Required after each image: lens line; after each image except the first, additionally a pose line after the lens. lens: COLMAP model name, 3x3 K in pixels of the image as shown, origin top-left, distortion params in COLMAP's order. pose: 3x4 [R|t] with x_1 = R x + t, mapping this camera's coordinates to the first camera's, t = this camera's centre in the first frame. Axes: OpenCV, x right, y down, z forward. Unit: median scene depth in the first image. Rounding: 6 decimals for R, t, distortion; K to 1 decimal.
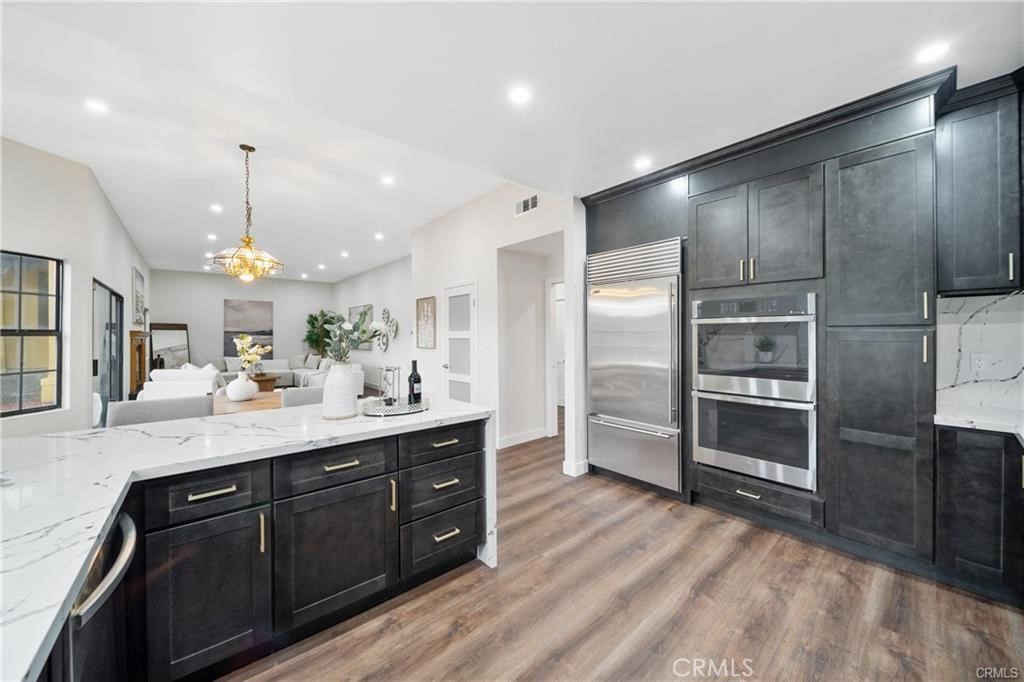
lens RADIAL K [[367.0, 0, 501.2], [0, 367.0, 331.4], [0, 0, 1]] dist [-0.001501, -0.000658]
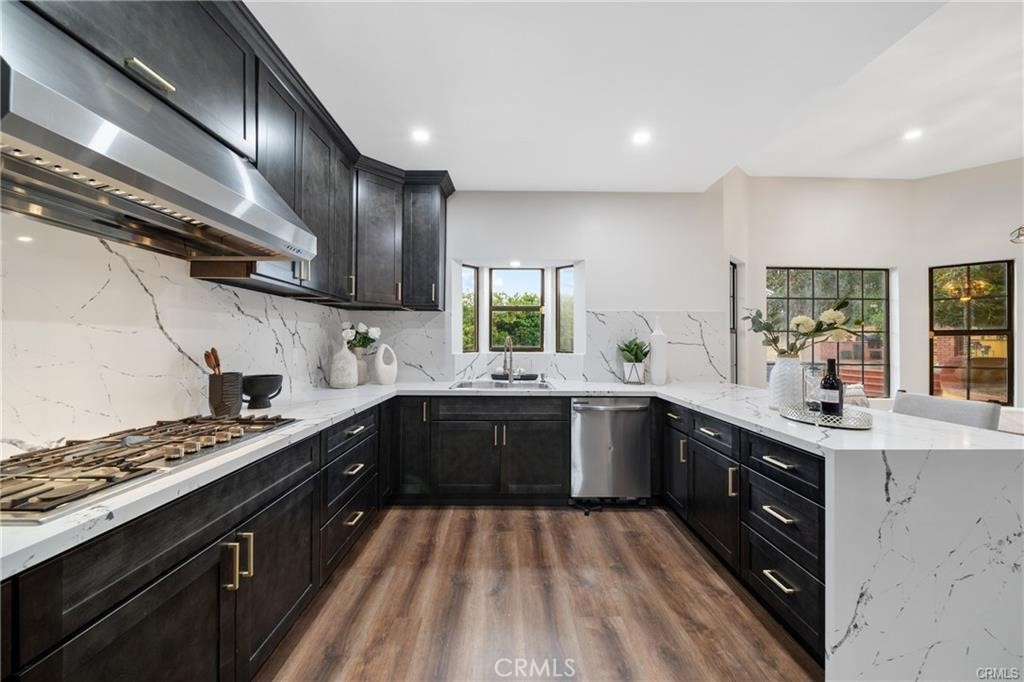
lens RADIAL K [[367.0, 0, 512.7], [0, 367.0, 340.9], [0, 0, 1]] dist [-0.001501, -0.000658]
pose [[-0.615597, 0.006407, -0.788035, 0.793987], [0.016634, 0.999850, -0.004865, 0.046761], [0.787886, -0.016103, -0.615611, 1.040497]]
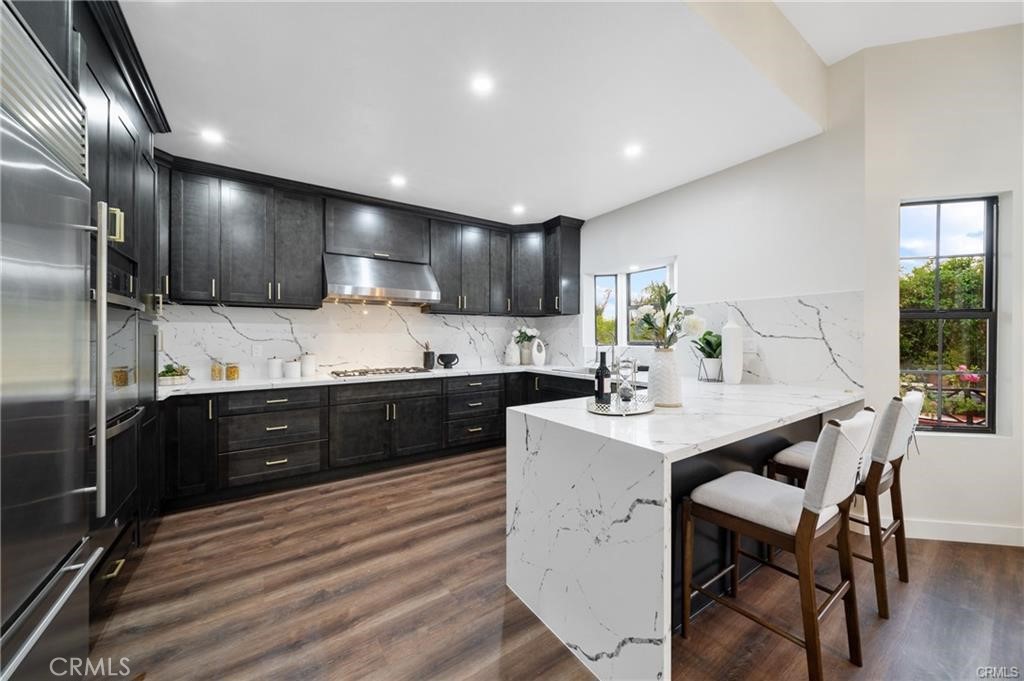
lens RADIAL K [[367.0, 0, 512.5], [0, 367.0, 341.3], [0, 0, 1]] dist [-0.001501, -0.000658]
pose [[-0.996634, 0.014502, 0.080683, -0.111849], [0.014041, 0.999882, -0.006275, 0.069724], [-0.080764, -0.005121, -0.996720, 2.021258]]
